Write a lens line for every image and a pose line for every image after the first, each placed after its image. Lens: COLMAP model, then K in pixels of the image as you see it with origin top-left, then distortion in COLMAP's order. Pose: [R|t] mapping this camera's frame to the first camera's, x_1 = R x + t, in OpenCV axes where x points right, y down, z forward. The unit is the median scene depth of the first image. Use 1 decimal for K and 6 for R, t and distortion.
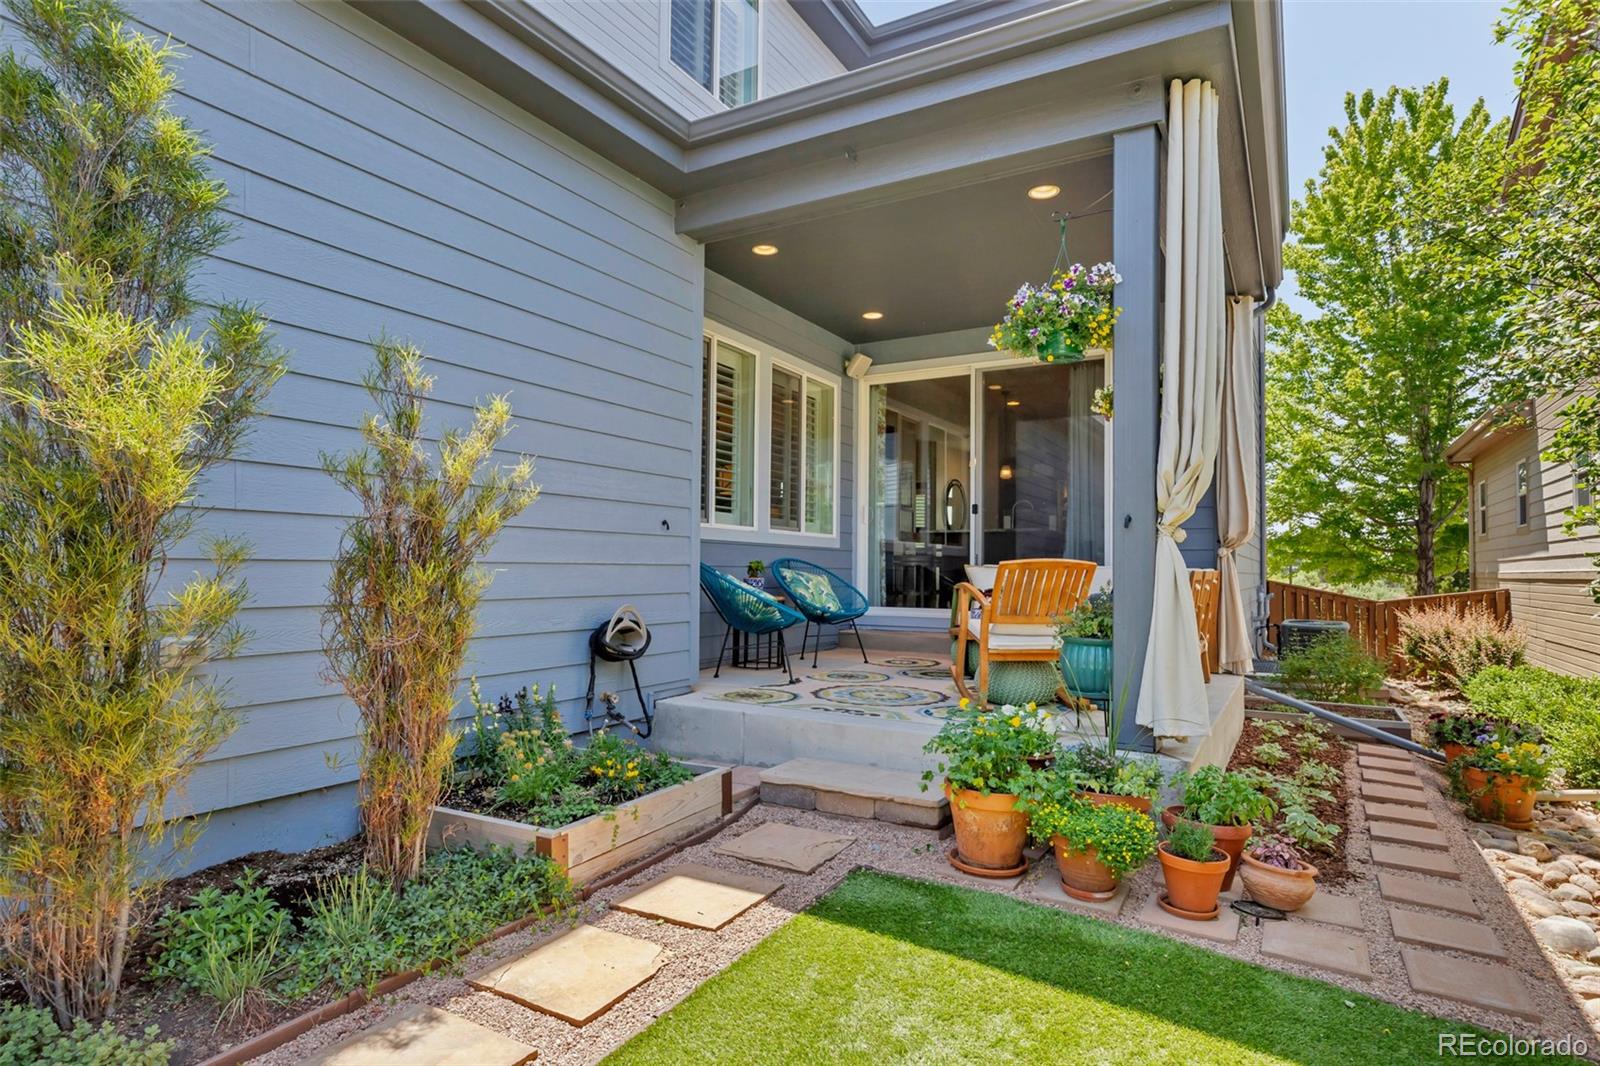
lens RADIAL K [[784.4, 0, 875.6], [0, 784.4, 554.8], [0, 0, 1]] dist [0.000978, 0.000839]
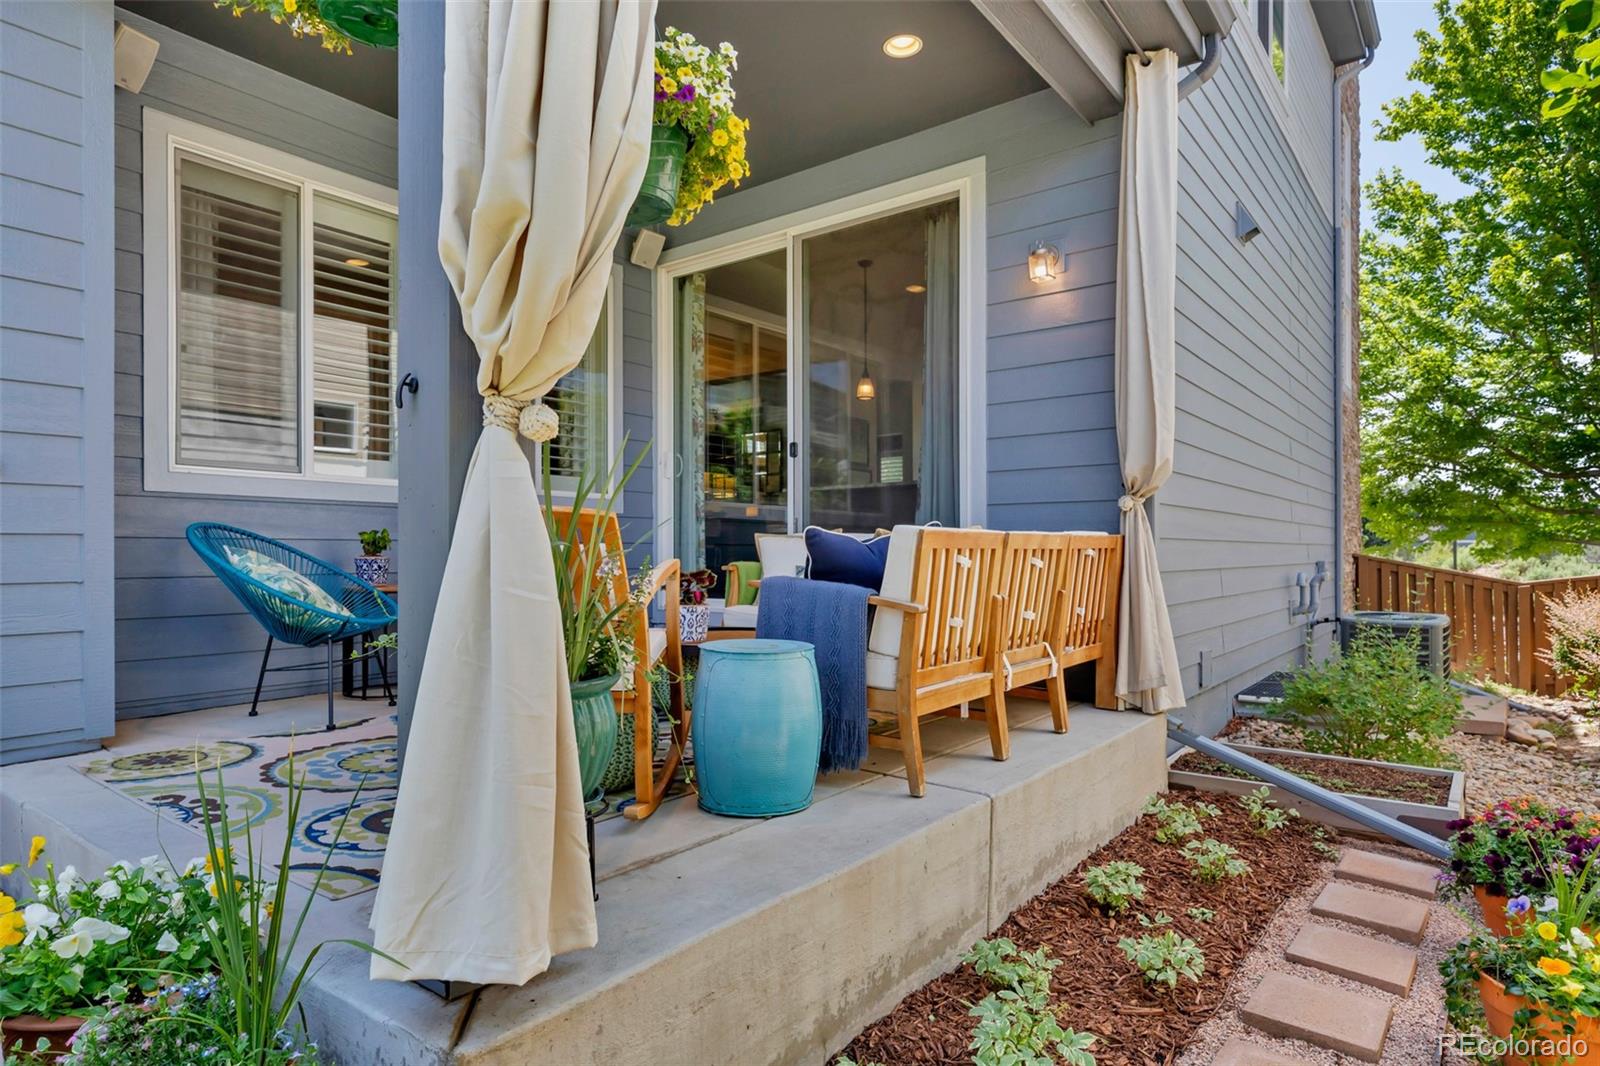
lens RADIAL K [[855.6, 0, 843.4], [0, 855.6, 561.3], [0, 0, 1]] dist [-0.004799, -0.001170]
pose [[0.988081, -0.009935, -0.153614, 0.140872], [0.014813, 0.999421, 0.030643, 0.007325], [0.153220, -0.032553, 0.987656, 0.143427]]
